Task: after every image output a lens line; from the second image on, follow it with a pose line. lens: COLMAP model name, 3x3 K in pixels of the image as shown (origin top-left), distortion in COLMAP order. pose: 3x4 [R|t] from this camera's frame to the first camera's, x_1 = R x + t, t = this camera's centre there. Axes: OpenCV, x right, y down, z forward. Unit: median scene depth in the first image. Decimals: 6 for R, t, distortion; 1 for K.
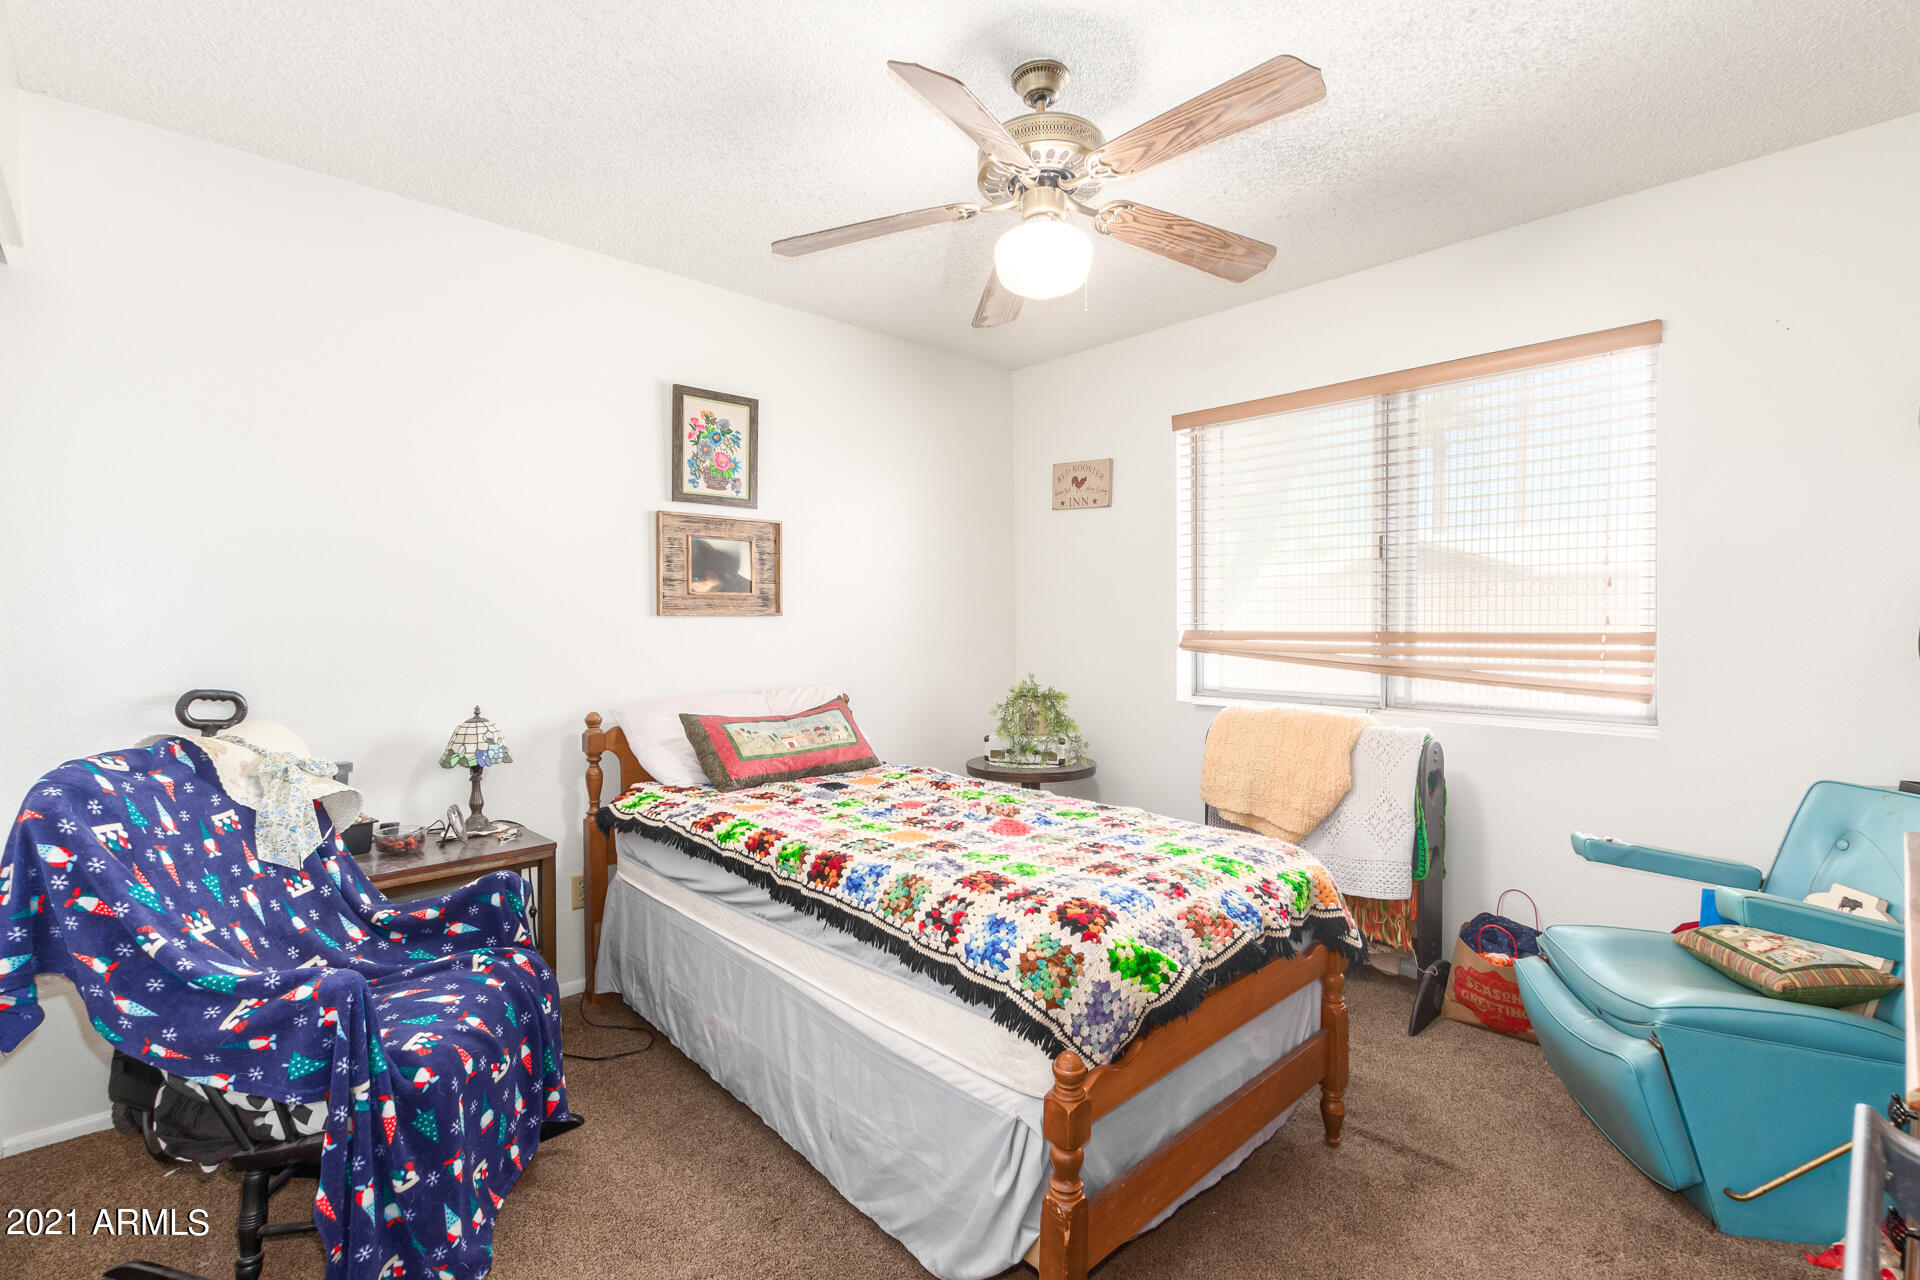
lens RADIAL K [[875.9, 0, 958.9], [0, 875.9, 656.8], [0, 0, 1]] dist [0.000066, -0.000616]
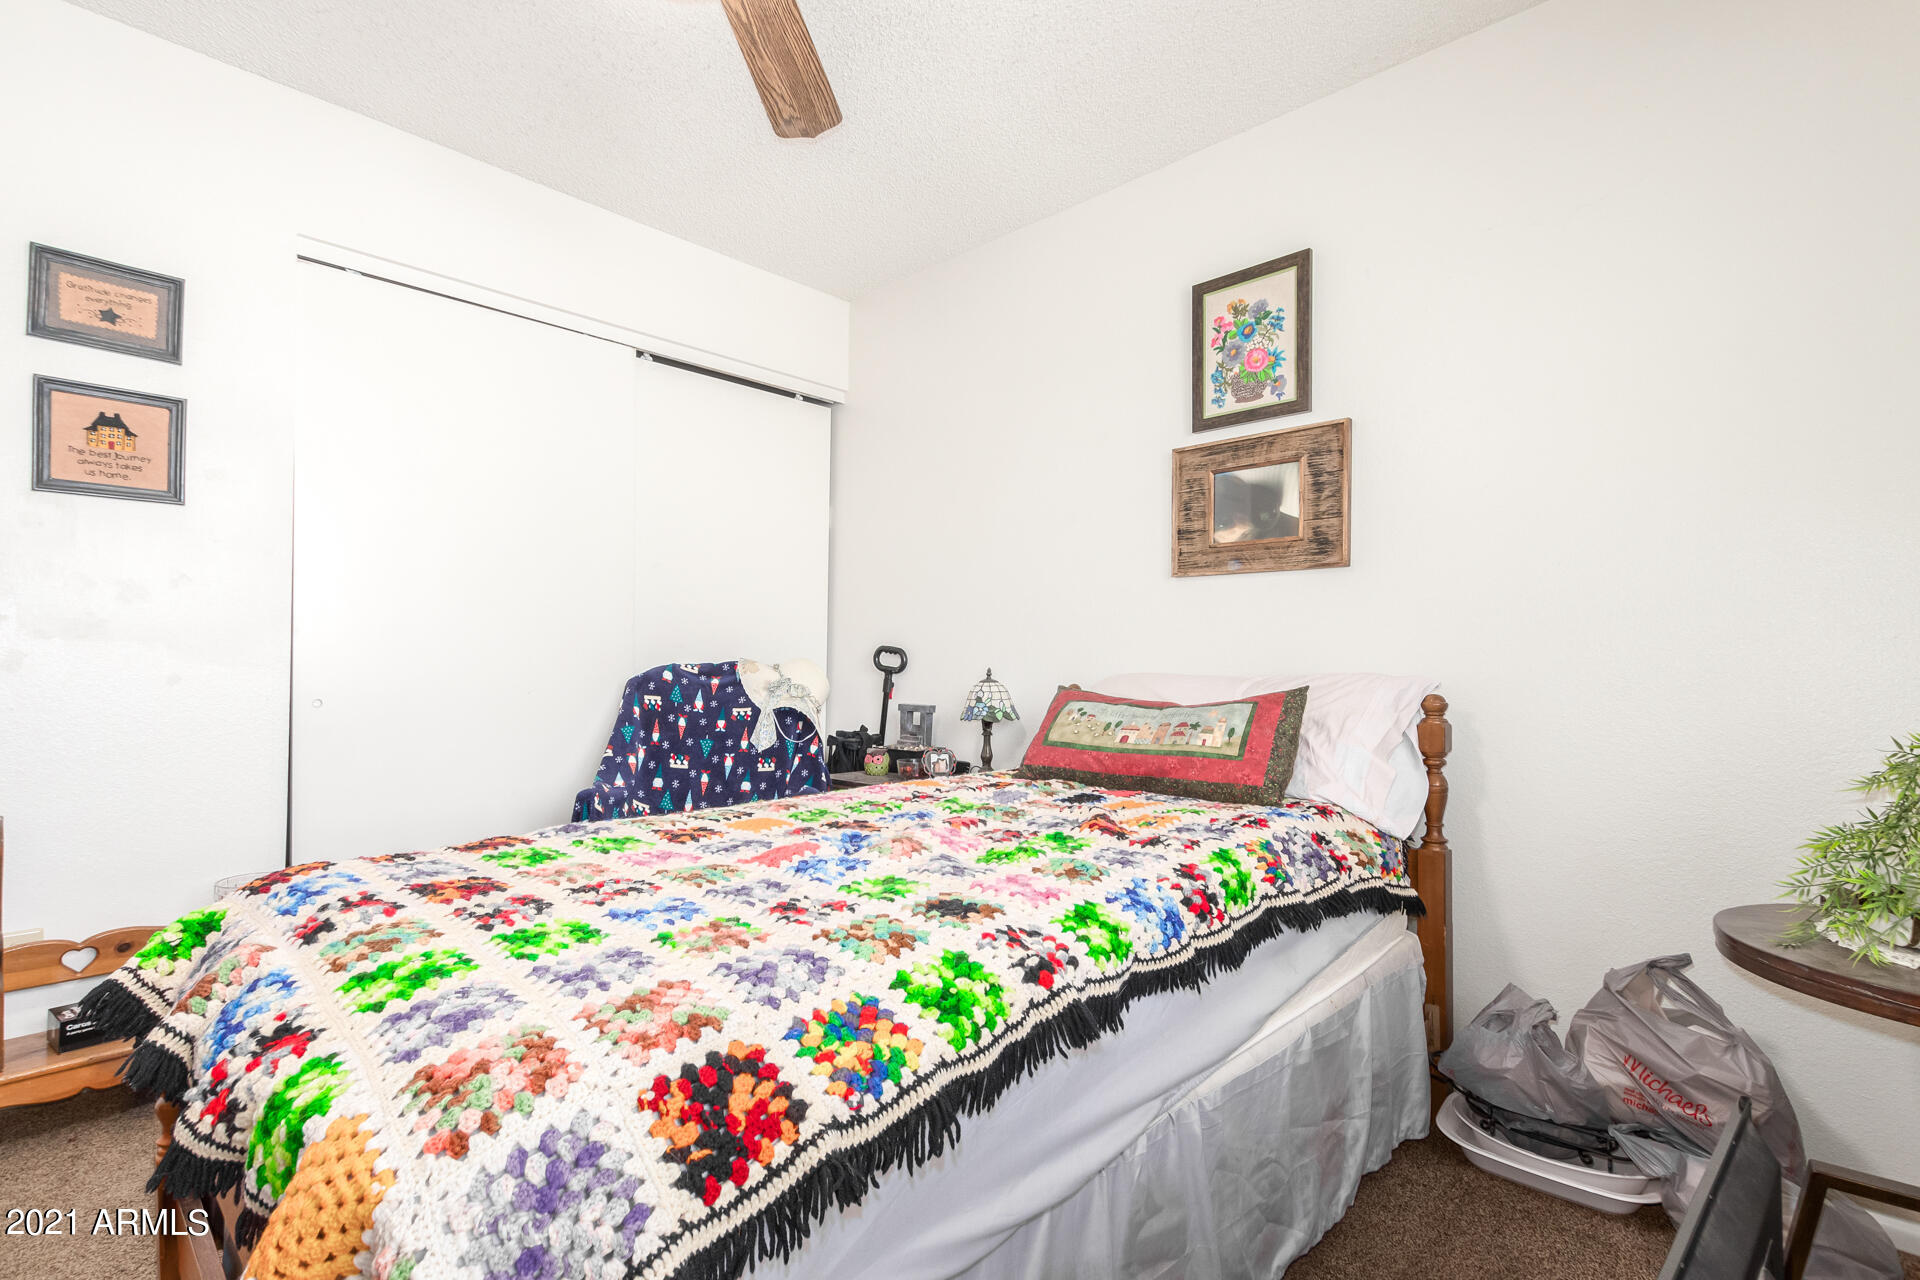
lens RADIAL K [[875.9, 0, 958.9], [0, 875.9, 656.8], [0, 0, 1]] dist [0.000066, -0.000616]
pose [[0.053035, 0.001465, -0.998592, 0.456109], [-0.048708, 0.998812, -0.001122, 0.037332], [0.997404, 0.048699, 0.053043, 0.746323]]
